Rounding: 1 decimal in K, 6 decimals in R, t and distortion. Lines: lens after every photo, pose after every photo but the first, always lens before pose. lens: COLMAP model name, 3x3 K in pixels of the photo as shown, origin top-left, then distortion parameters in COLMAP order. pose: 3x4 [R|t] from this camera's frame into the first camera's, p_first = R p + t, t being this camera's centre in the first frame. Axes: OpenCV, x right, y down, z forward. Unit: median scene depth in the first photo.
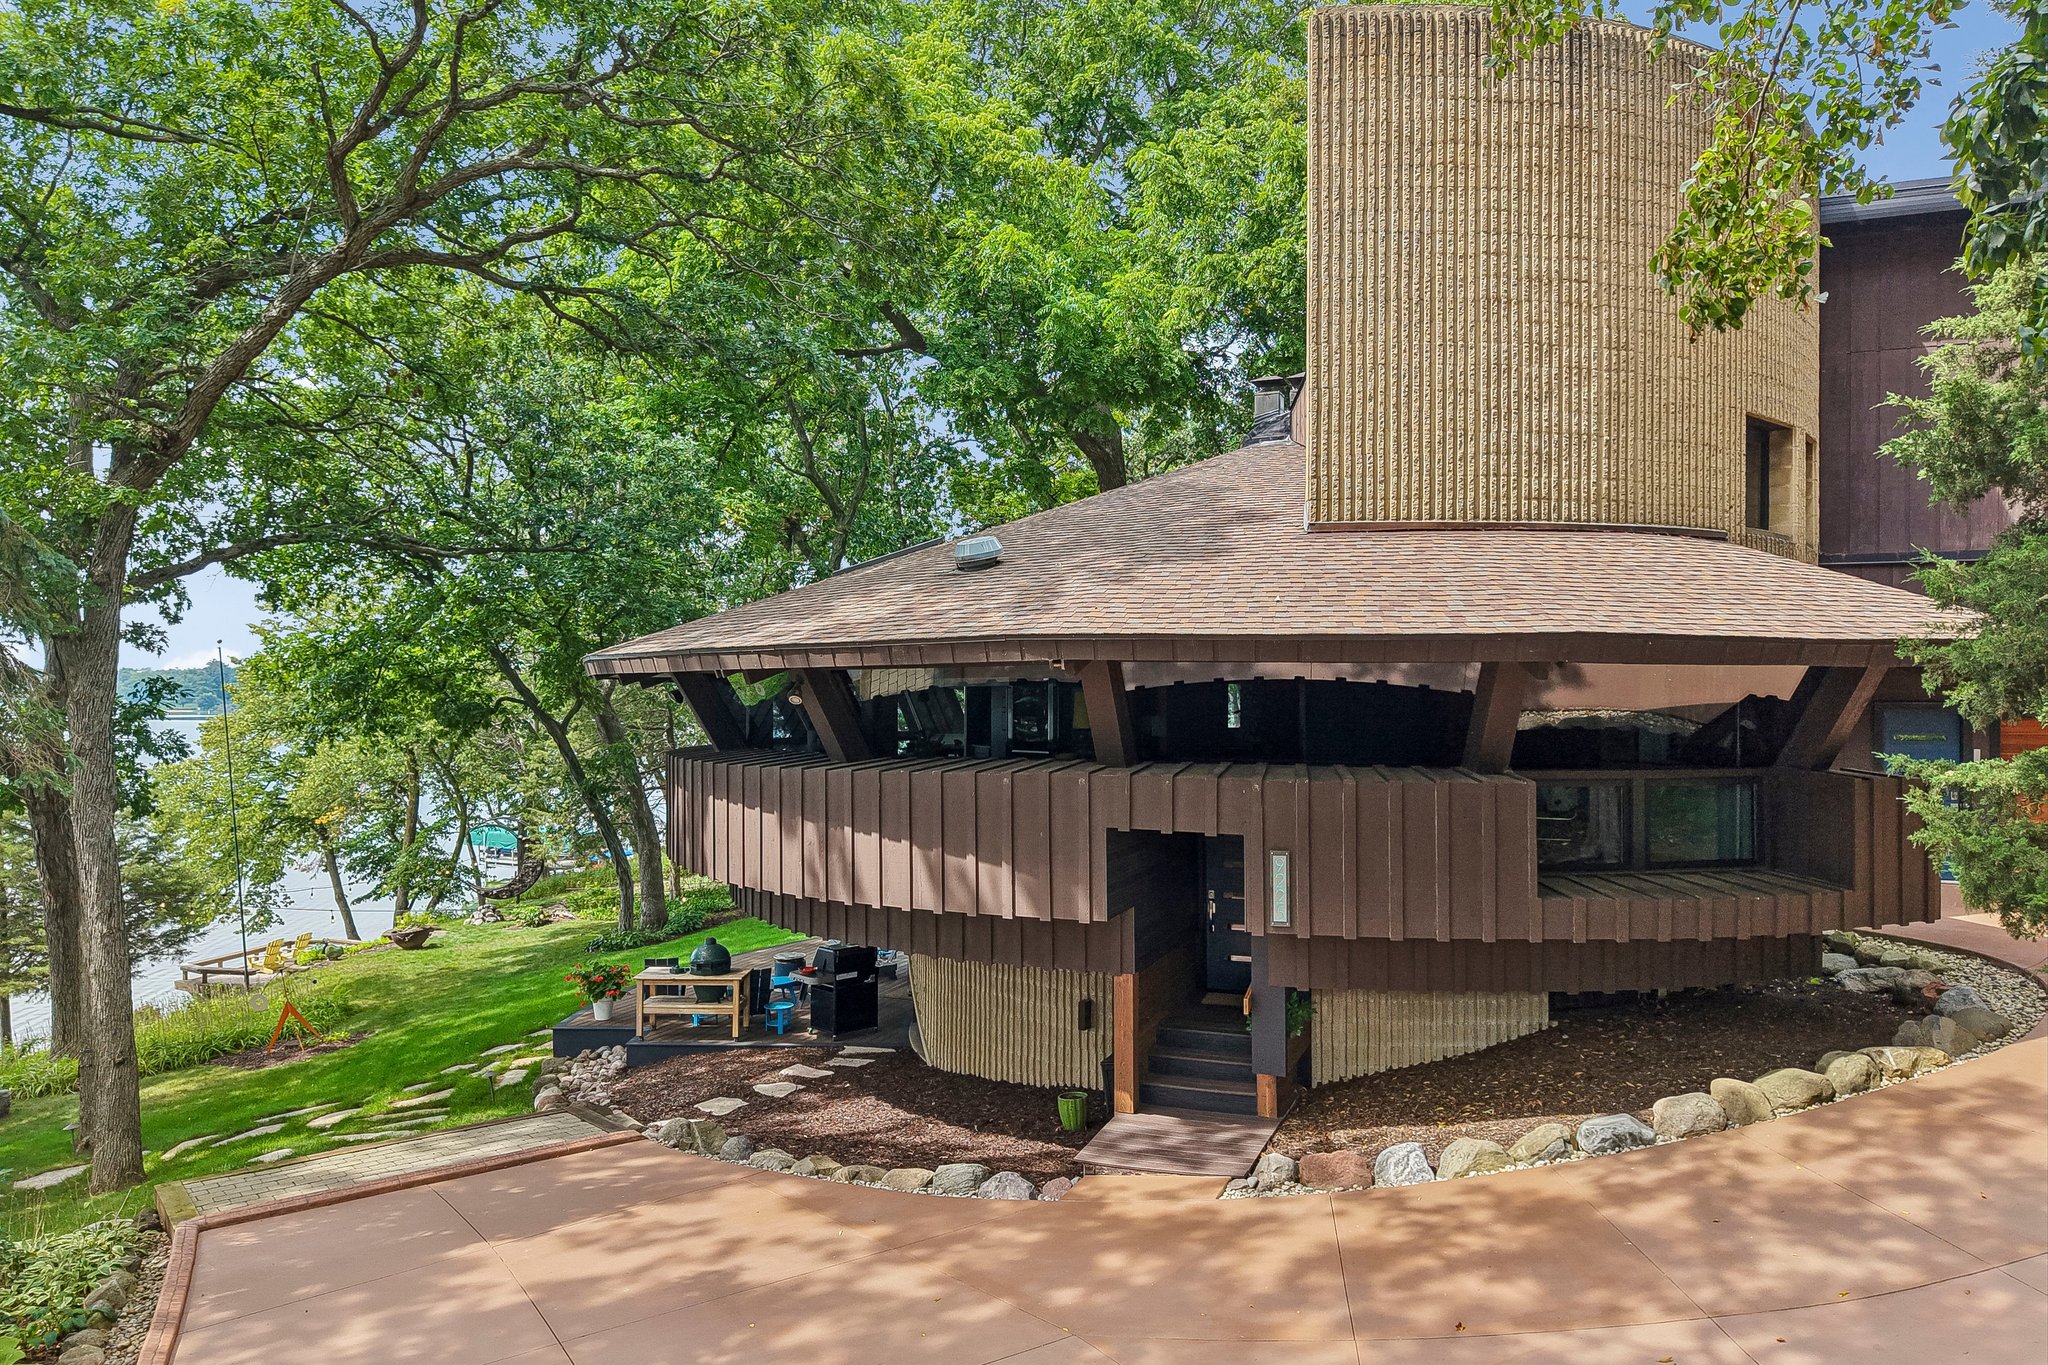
lens RADIAL K [[1392.3, 0, 1012.5], [0, 1392.3, 676.6], [0, 0, 1]] dist [0.004893, -0.000273]
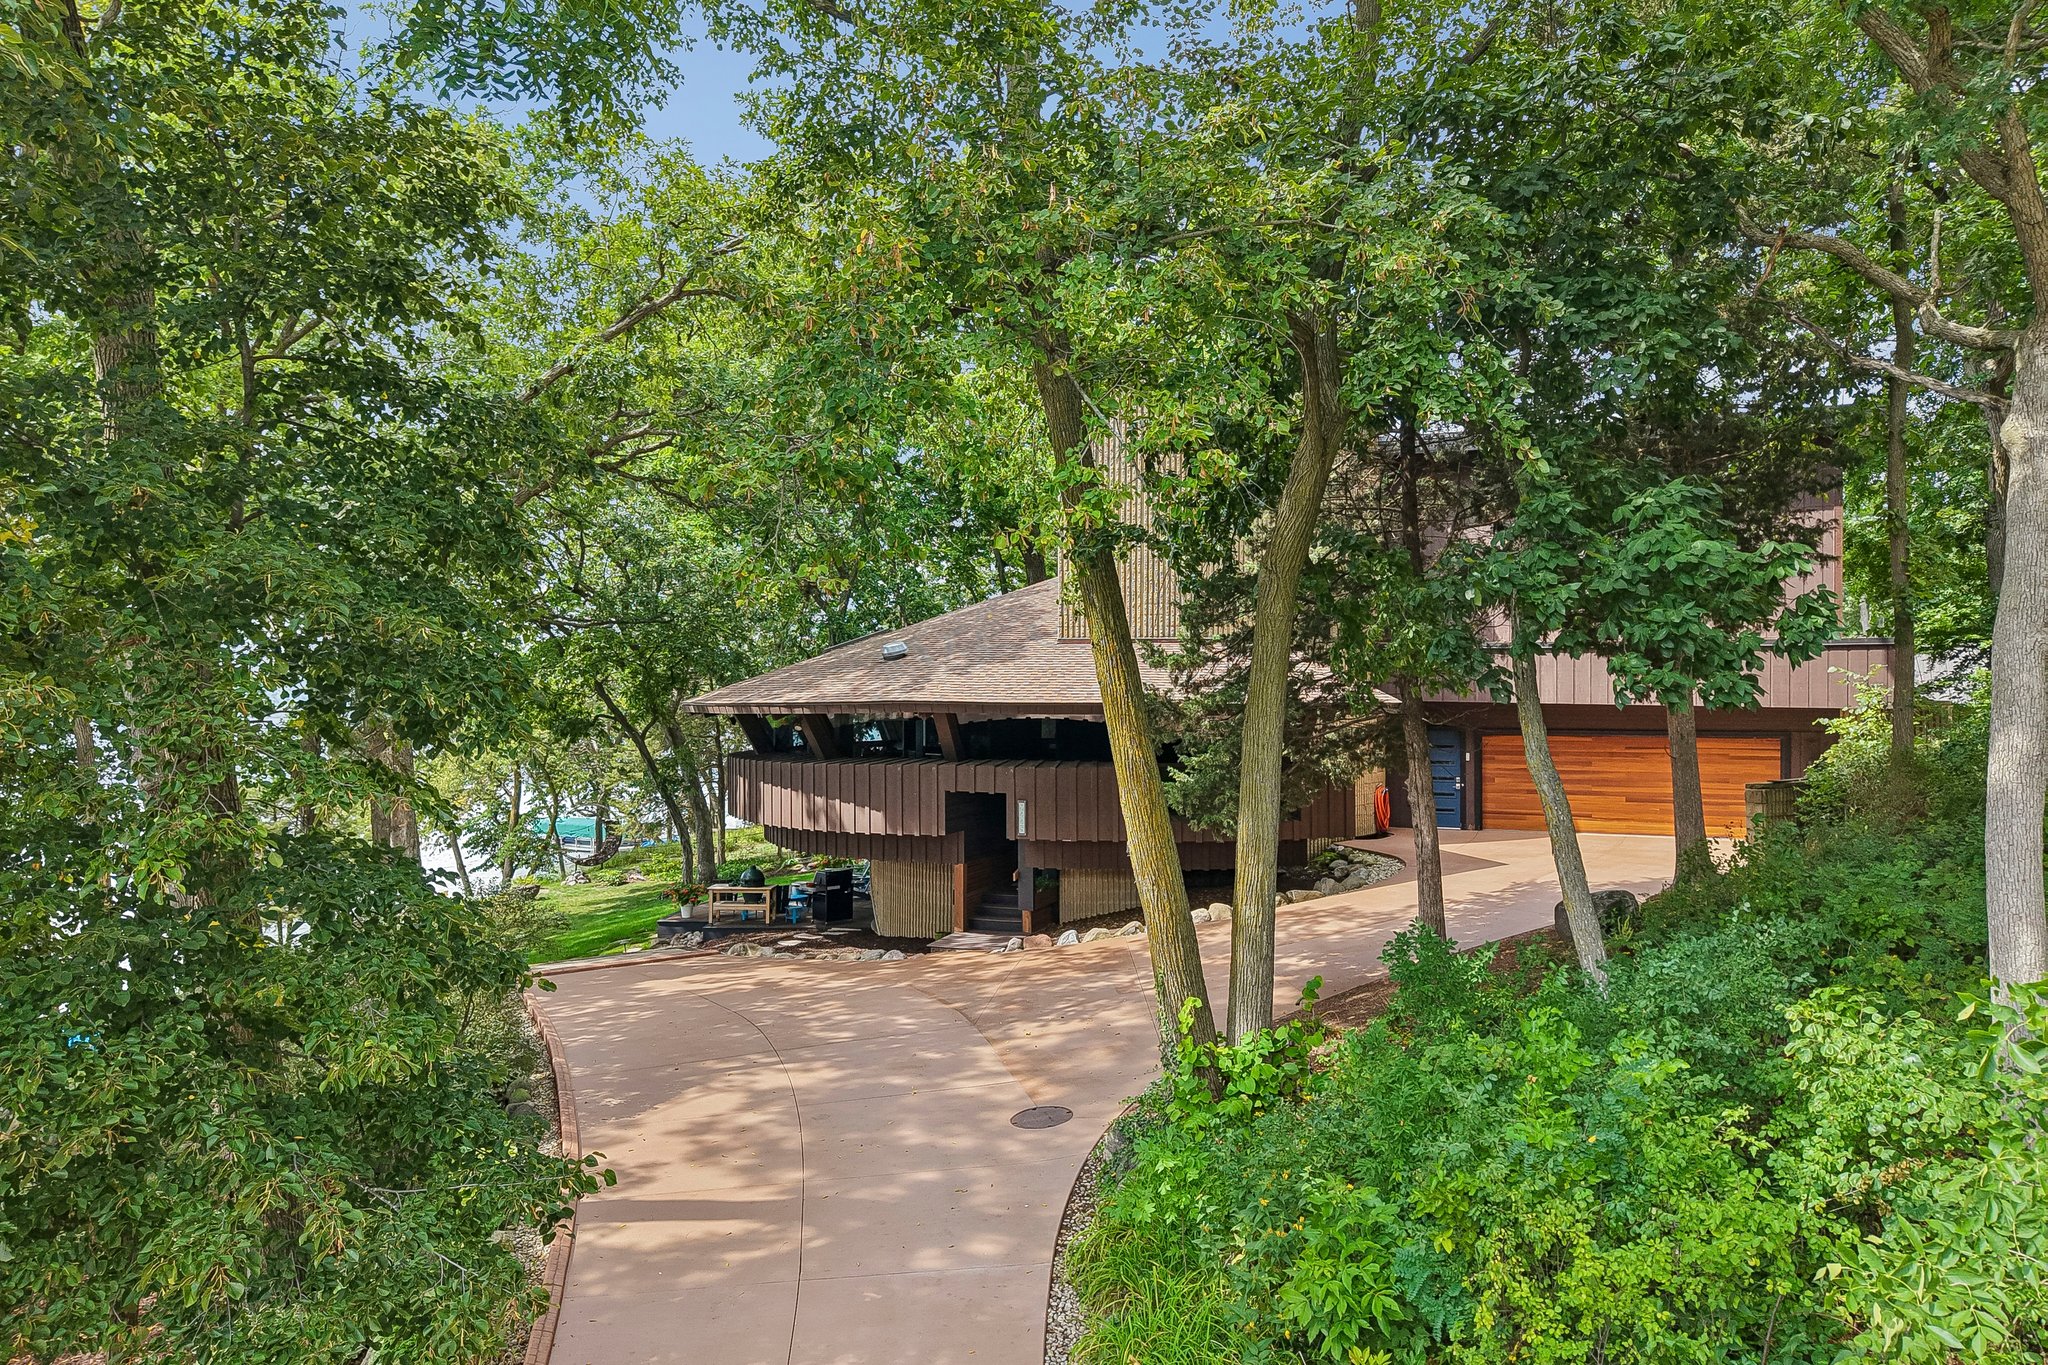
lens RADIAL K [[1384.6, 0, 1050.7], [0, 1384.6, 652.5], [0, 0, 1]] dist [0.003919, 0.000080]
pose [[0.999991, 0.000929, 0.004024, 0.194762], [-0.000849, 0.999805, -0.019714, -0.052134], [-0.004042, 0.019710, 0.999798, -0.970634]]
